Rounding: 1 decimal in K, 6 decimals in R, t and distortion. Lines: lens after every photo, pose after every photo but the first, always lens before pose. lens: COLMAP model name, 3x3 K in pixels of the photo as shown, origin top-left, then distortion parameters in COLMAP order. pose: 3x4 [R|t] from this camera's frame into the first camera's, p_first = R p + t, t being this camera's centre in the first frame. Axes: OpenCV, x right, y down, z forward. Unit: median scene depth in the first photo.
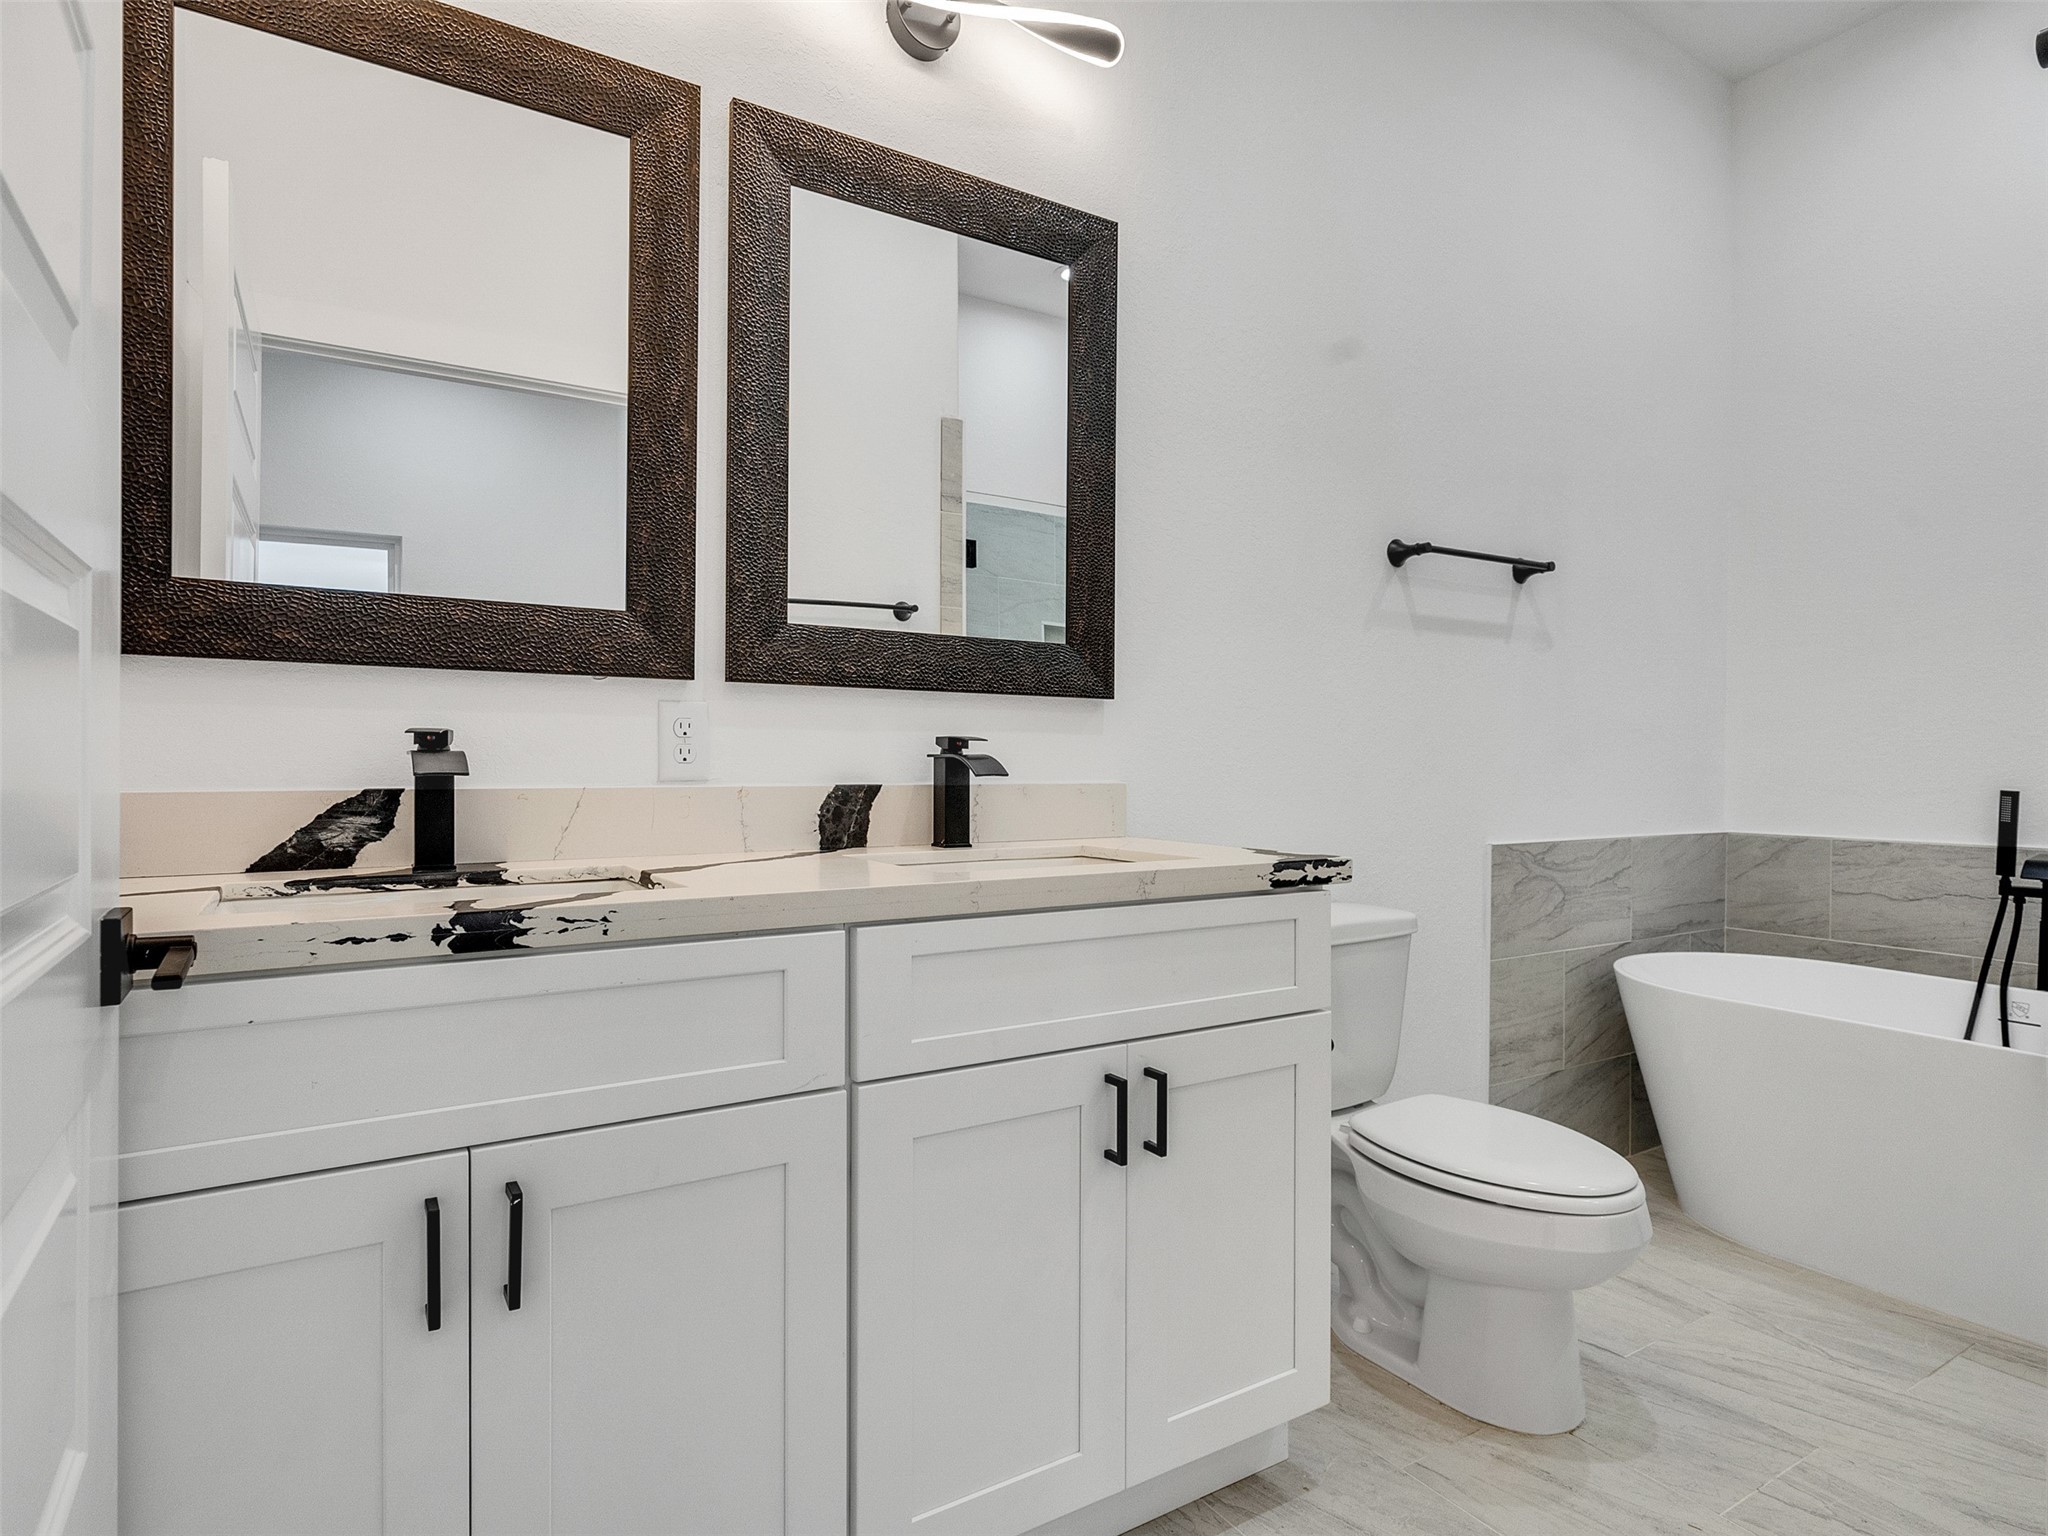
lens RADIAL K [[1125.1, 0, 1005.1], [0, 1125.1, 769.1], [0, 0, 1]] dist [0.001100, 0.001023]
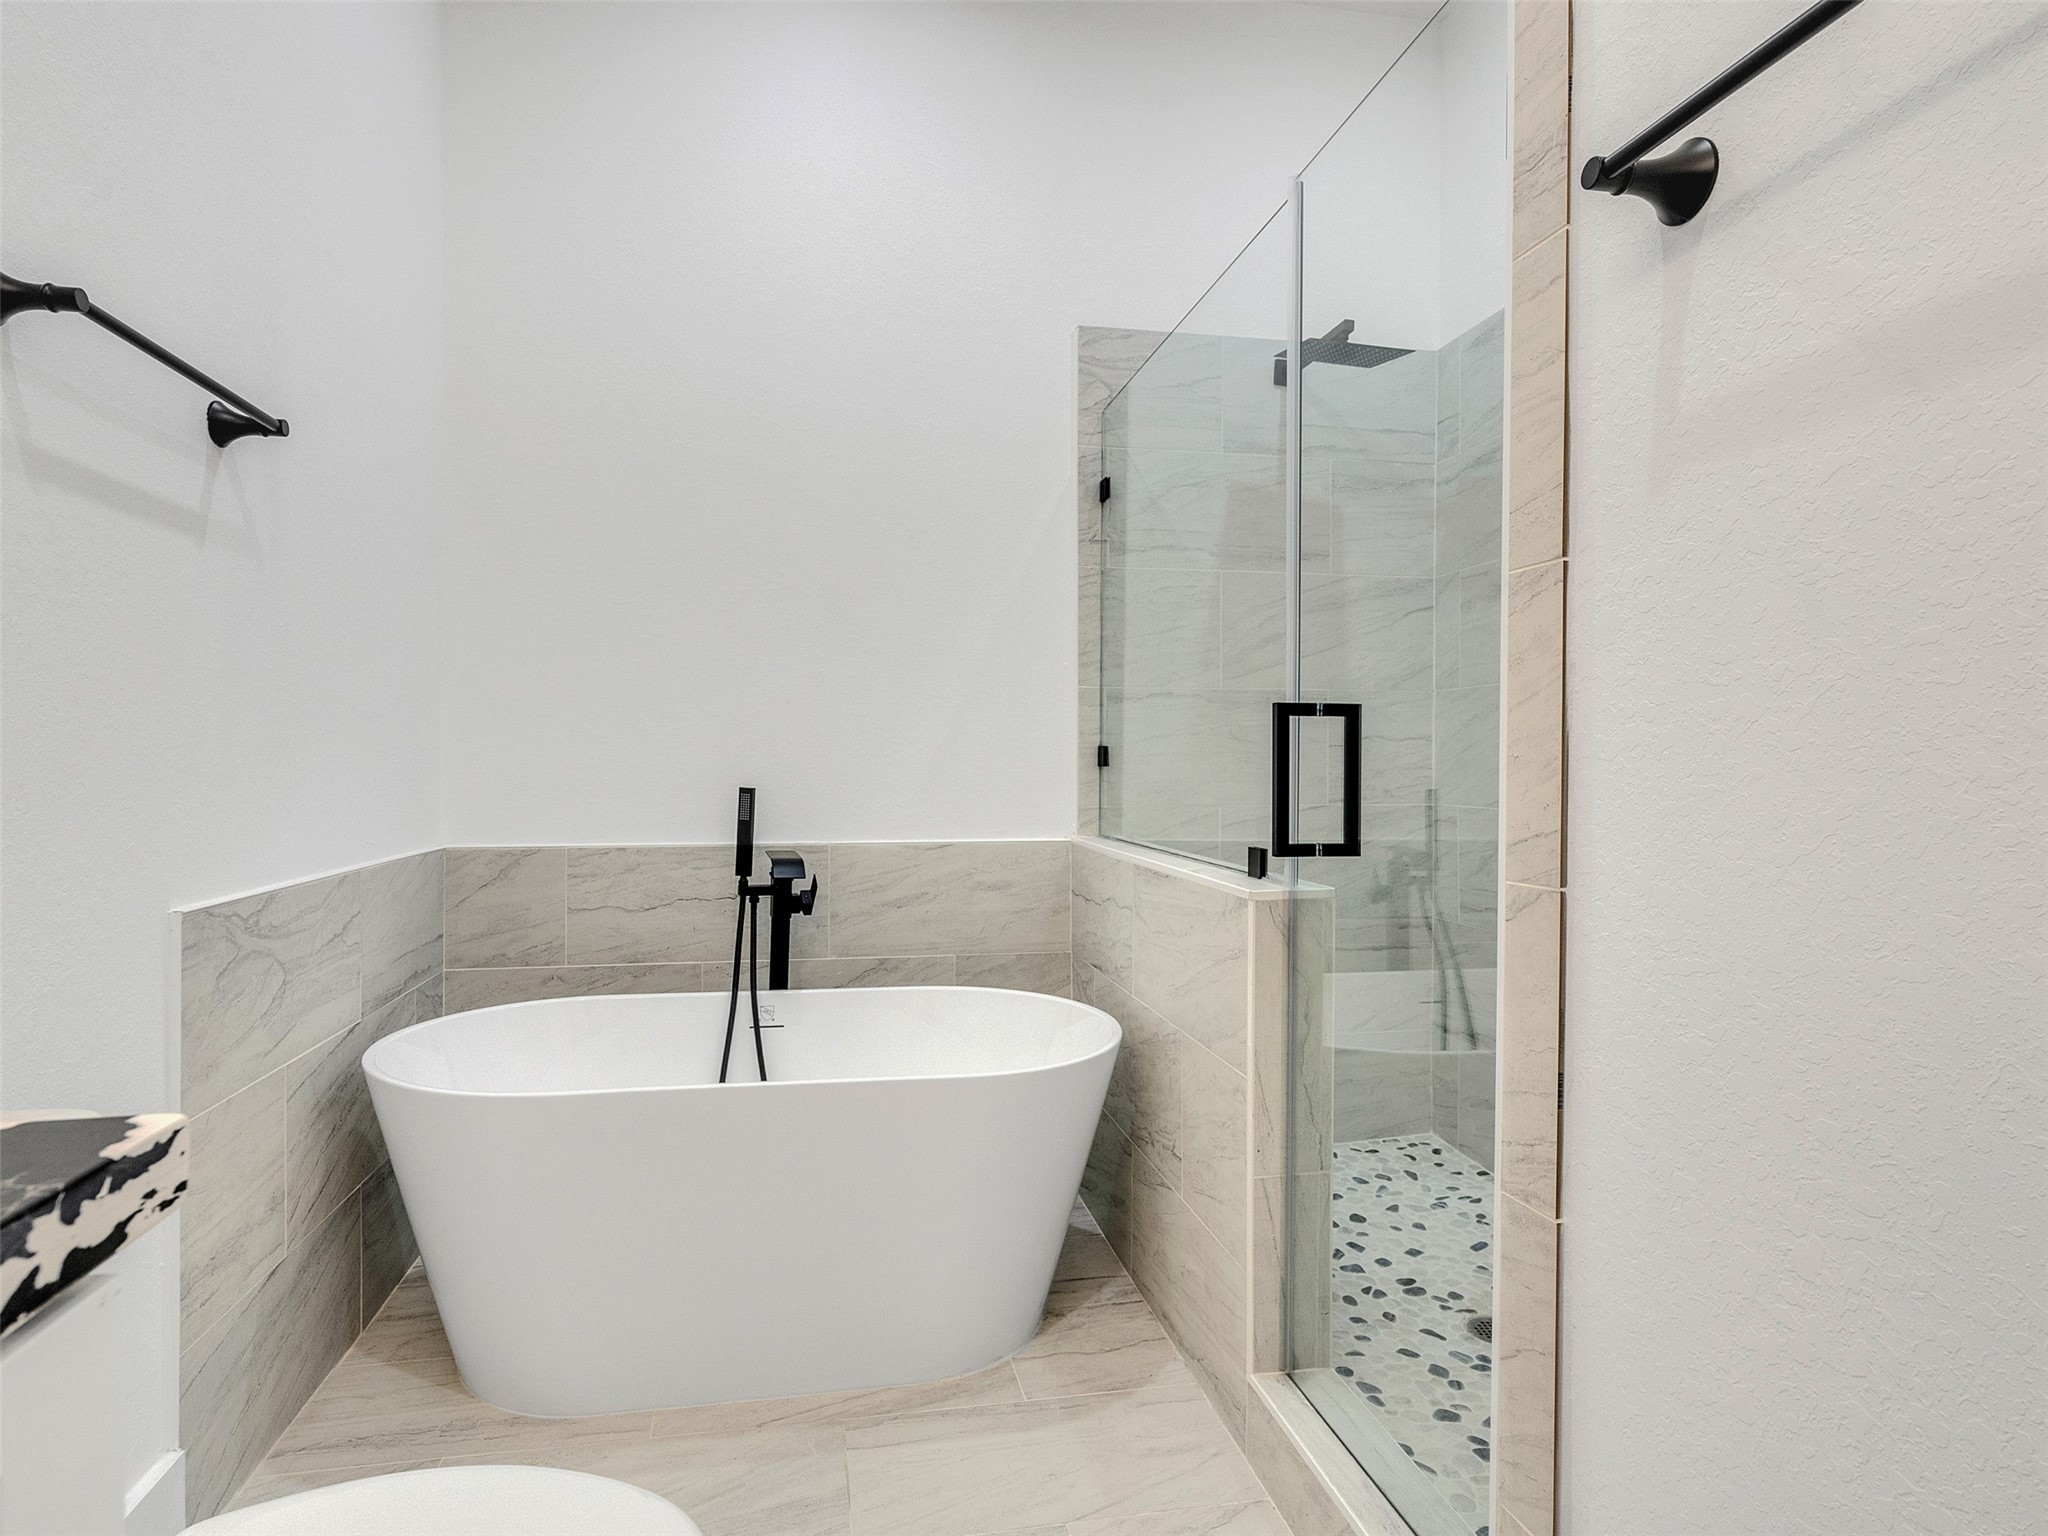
lens RADIAL K [[1125.1, 0, 1005.1], [0, 1125.1, 769.1], [0, 0, 1]] dist [0.001100, 0.001023]
pose [[0.368351, -0.012083, 0.929608, 0.071674], [0.005346, 0.999927, 0.010879, -0.005349], [-0.929672, 0.000963, 0.368388, 0.410144]]
